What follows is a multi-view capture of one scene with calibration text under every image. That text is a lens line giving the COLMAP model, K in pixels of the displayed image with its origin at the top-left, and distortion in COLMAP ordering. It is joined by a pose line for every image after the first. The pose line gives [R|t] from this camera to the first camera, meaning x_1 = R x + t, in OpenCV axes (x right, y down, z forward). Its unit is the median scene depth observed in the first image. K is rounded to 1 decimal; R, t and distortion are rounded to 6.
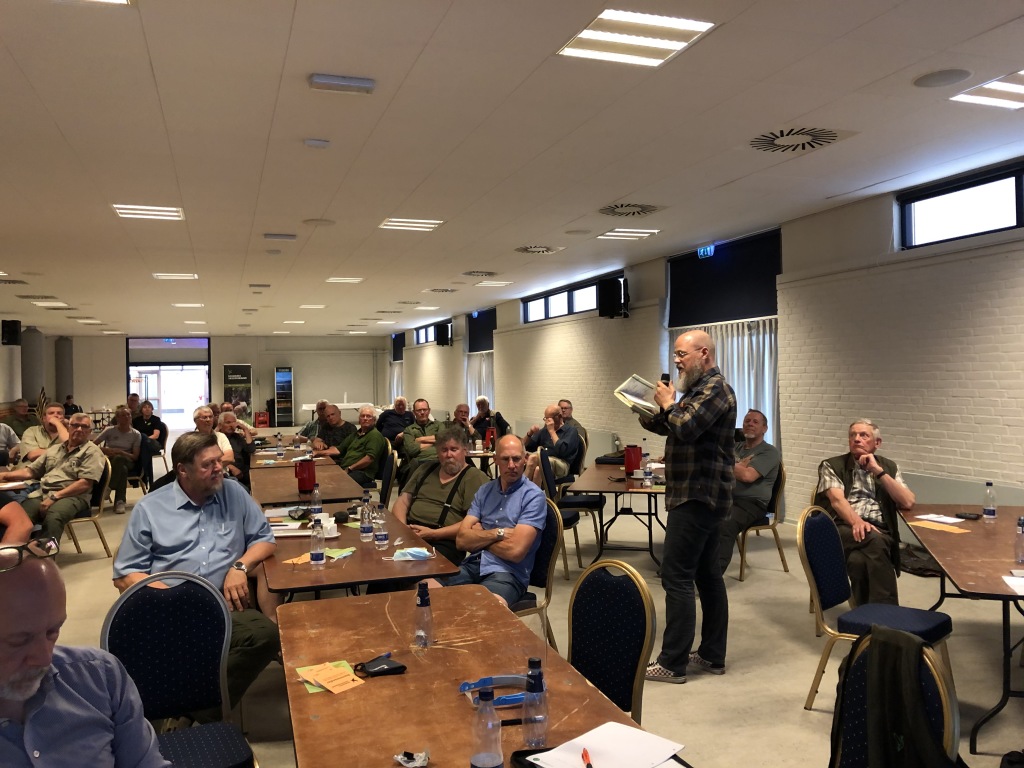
lens RADIAL K [[845.6, 0, 513.9], [0, 845.6, 381.0], [0, 0, 1]] dist [-0.003361, -0.006426]
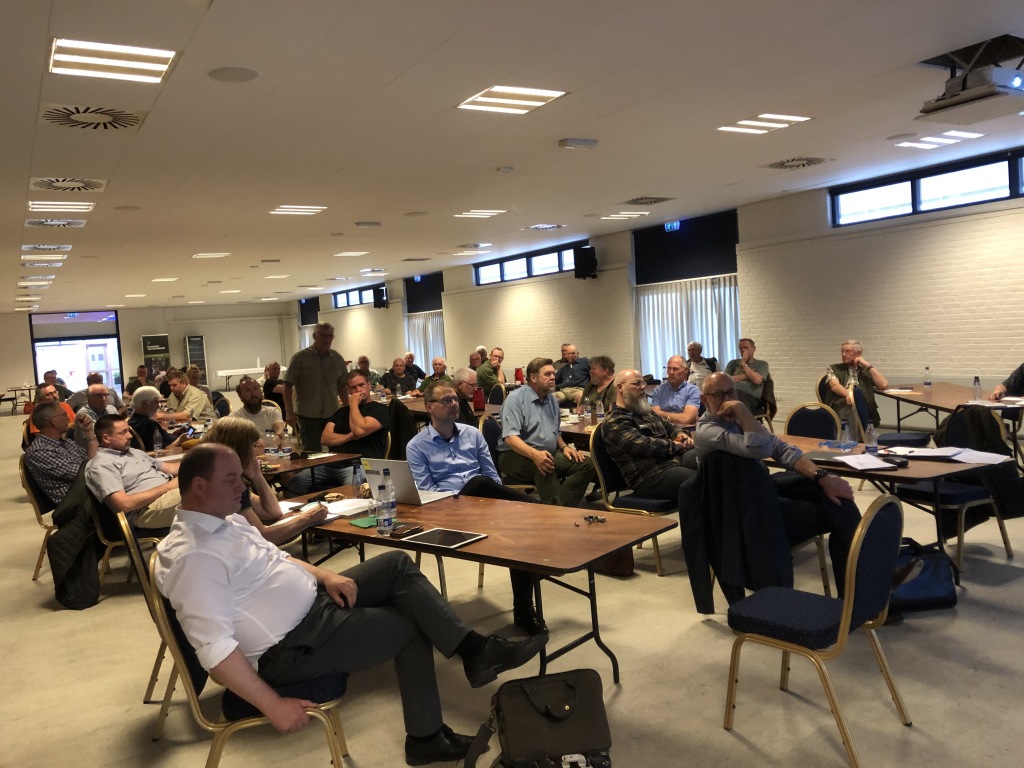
lens RADIAL K [[845.6, 0, 510.4], [0, 845.6, 384.1], [0, 0, 1]] dist [-0.003361, -0.006426]
pose [[0.976833, -0.060457, 0.205285, -0.270815], [0.049592, 0.997103, 0.057673, 0.004288], [-0.208177, -0.046157, 0.977002, -0.225638]]
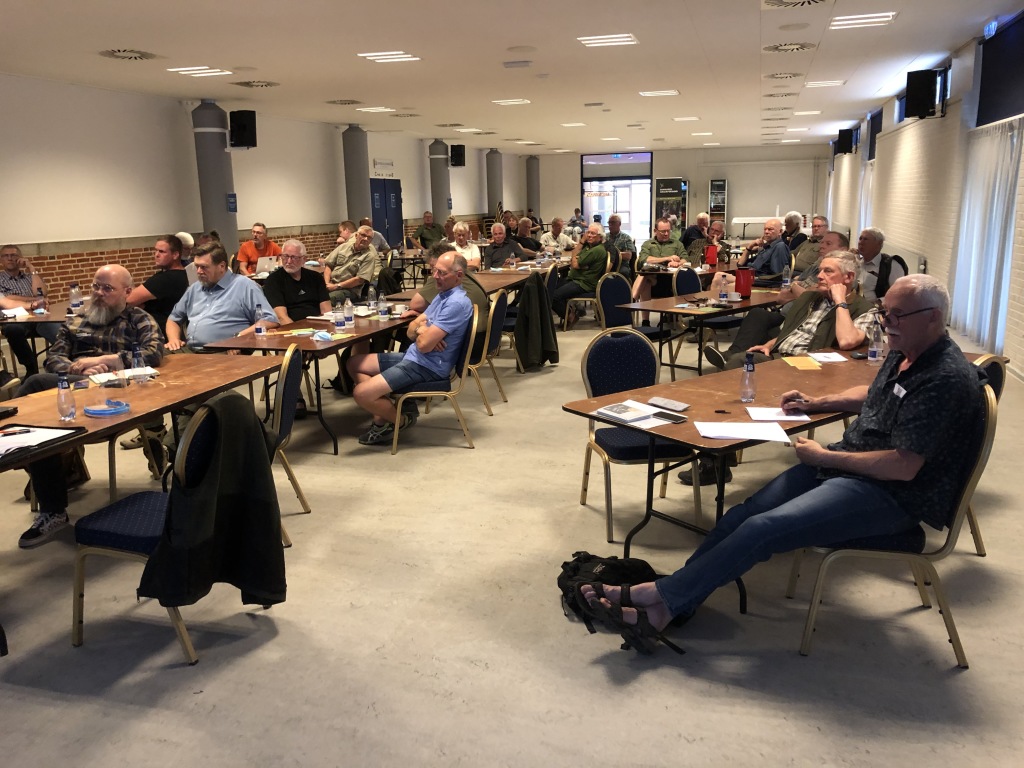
lens RADIAL K [[845.6, 0, 514.3], [0, 845.6, 389.0], [0, 0, 1]] dist [-0.003361, -0.006426]
pose [[0.819986, 0.120449, -0.559567, 0.294287], [0.009532, 0.974599, 0.223755, -0.002749], [0.572305, -0.188809, 0.798009, 0.030022]]
